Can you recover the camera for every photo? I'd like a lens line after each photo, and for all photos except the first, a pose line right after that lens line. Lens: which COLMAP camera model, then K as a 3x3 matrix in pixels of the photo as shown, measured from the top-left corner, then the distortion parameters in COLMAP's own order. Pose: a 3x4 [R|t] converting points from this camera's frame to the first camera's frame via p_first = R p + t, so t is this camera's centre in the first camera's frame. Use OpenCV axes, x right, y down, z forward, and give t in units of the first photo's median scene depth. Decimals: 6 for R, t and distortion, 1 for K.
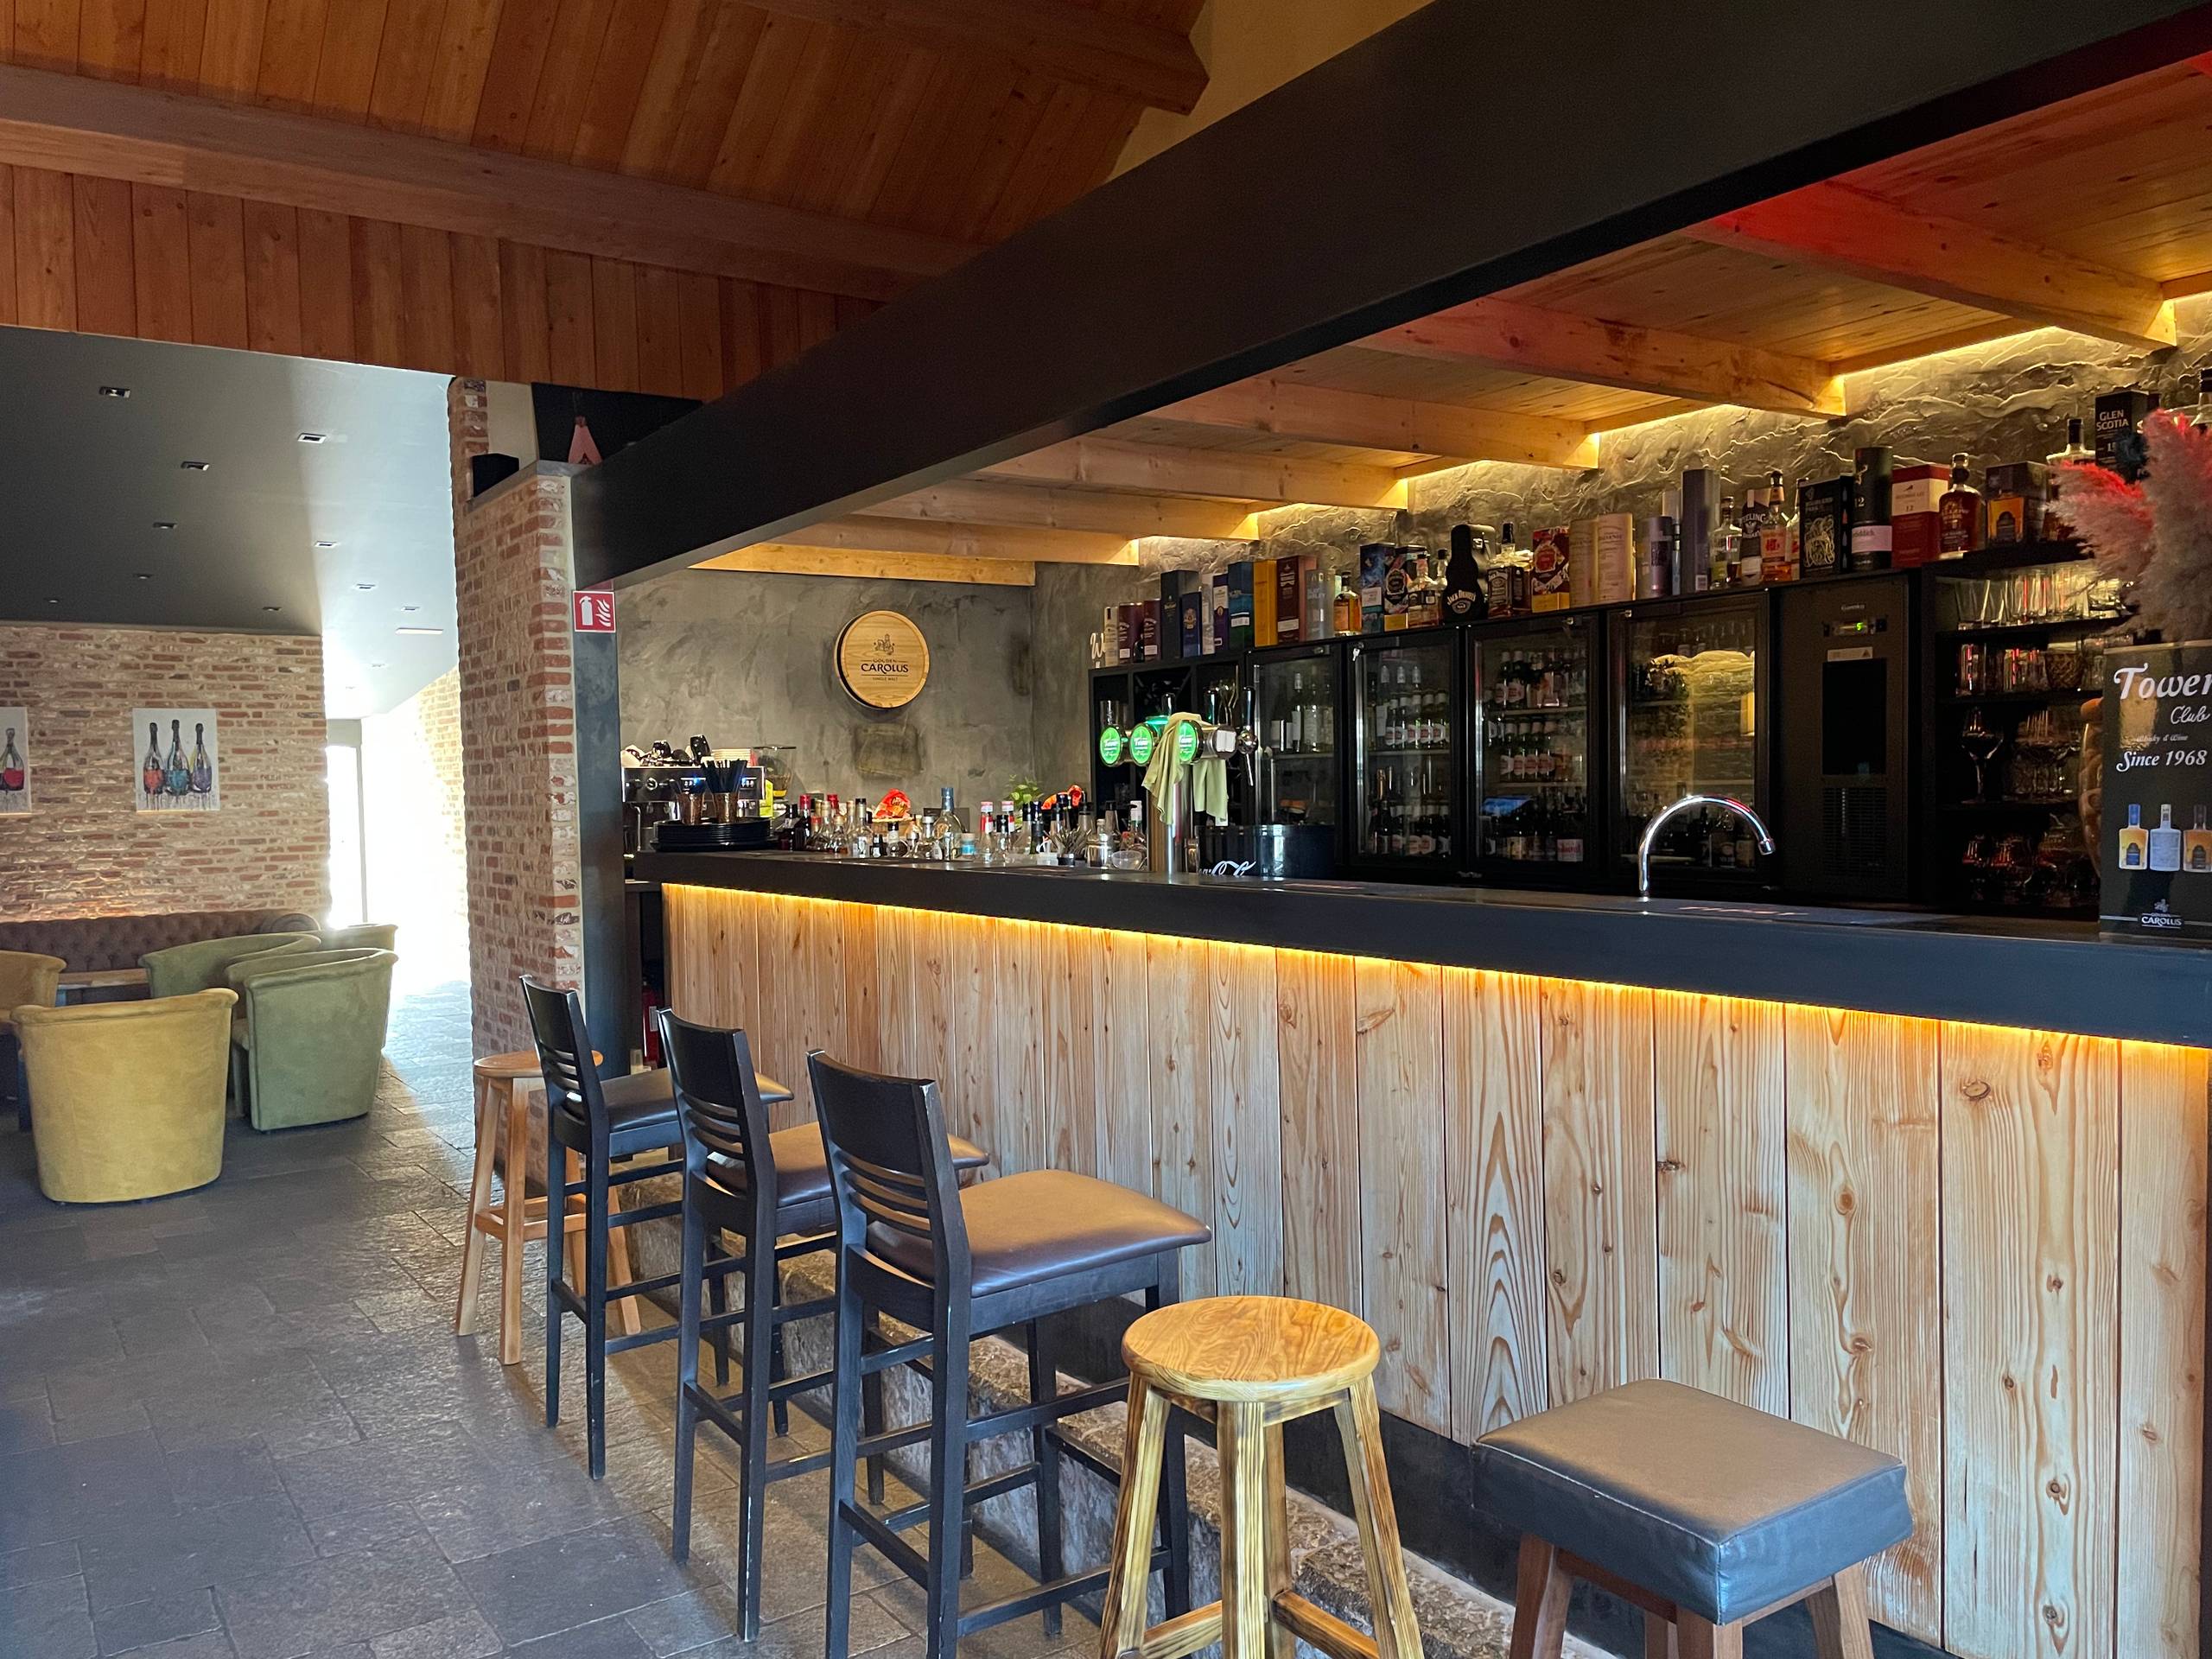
lens RADIAL K [[1659.0, 0, 1099.6], [0, 1659.0, 835.2], [0, 0, 1]] dist [0.047781, -0.008576]
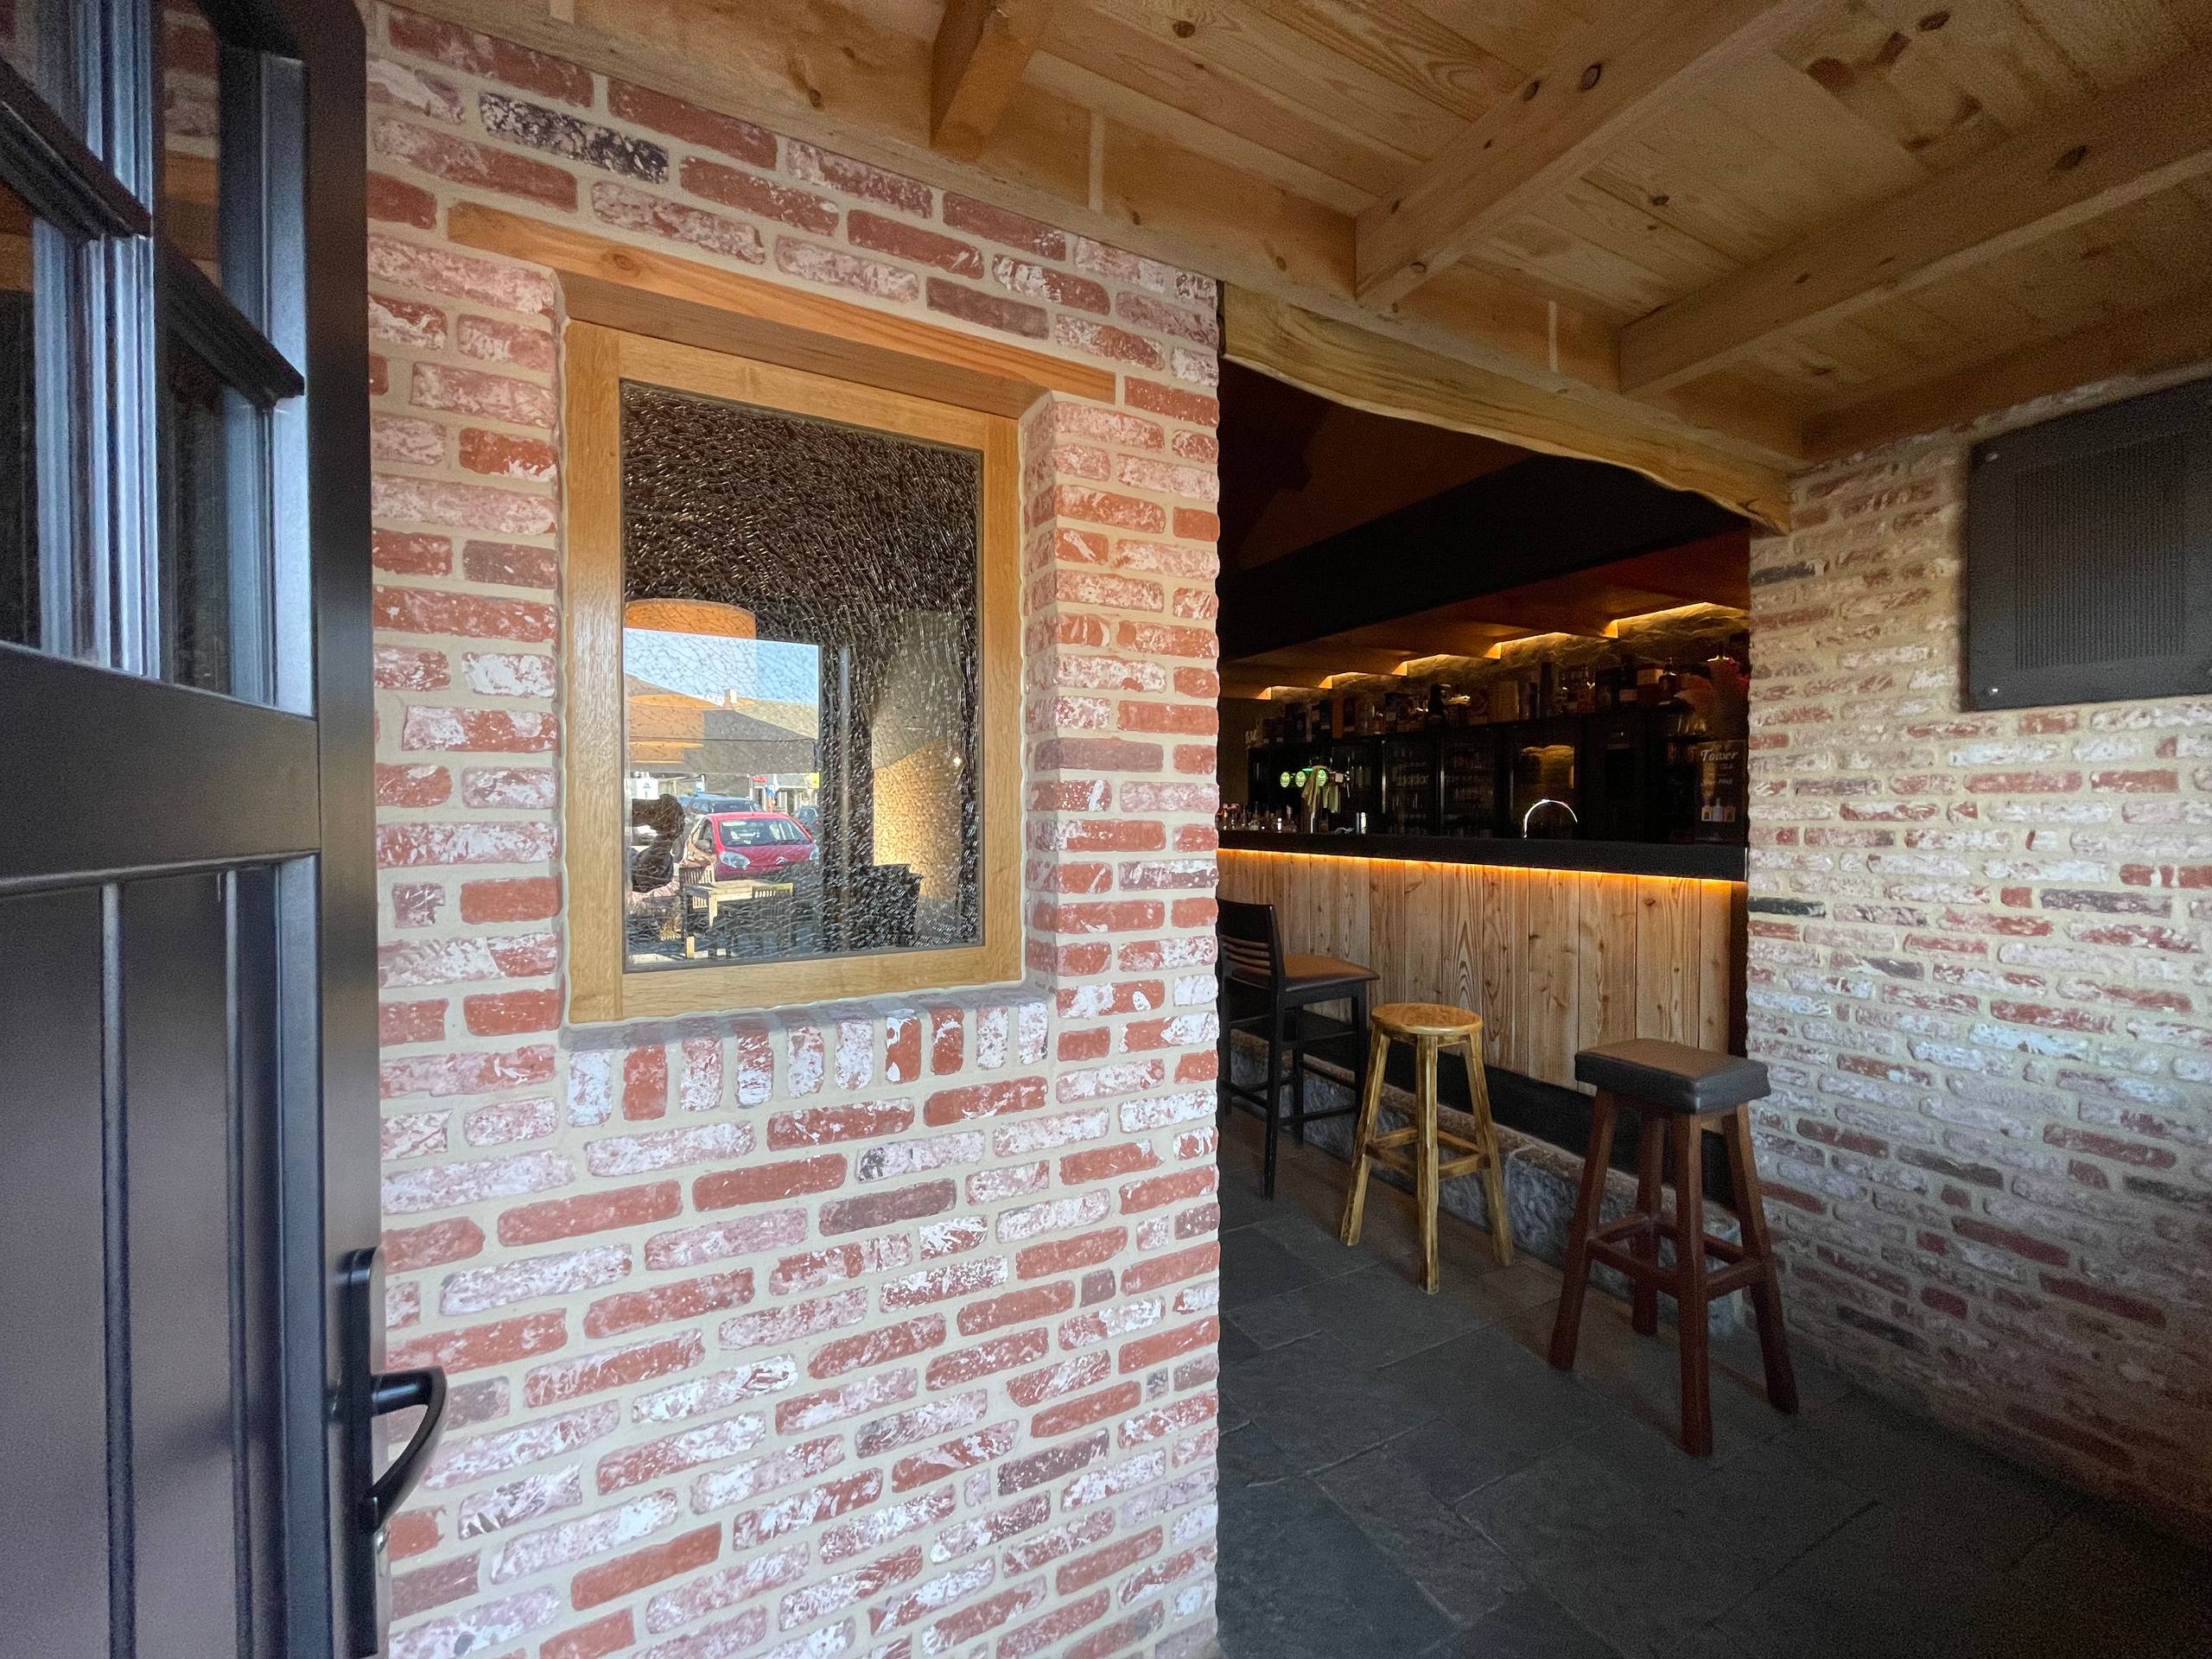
lens RADIAL K [[886.5, 0, 1119.9], [0, 886.5, 813.7], [0, 0, 1]] dist [-0.001083, 0.000023]
pose [[0.994301, 0.023013, -0.104099, -0.087438], [-0.025925, 0.999307, -0.026707, 0.031088], [0.103412, 0.029254, 0.994208, -0.241963]]
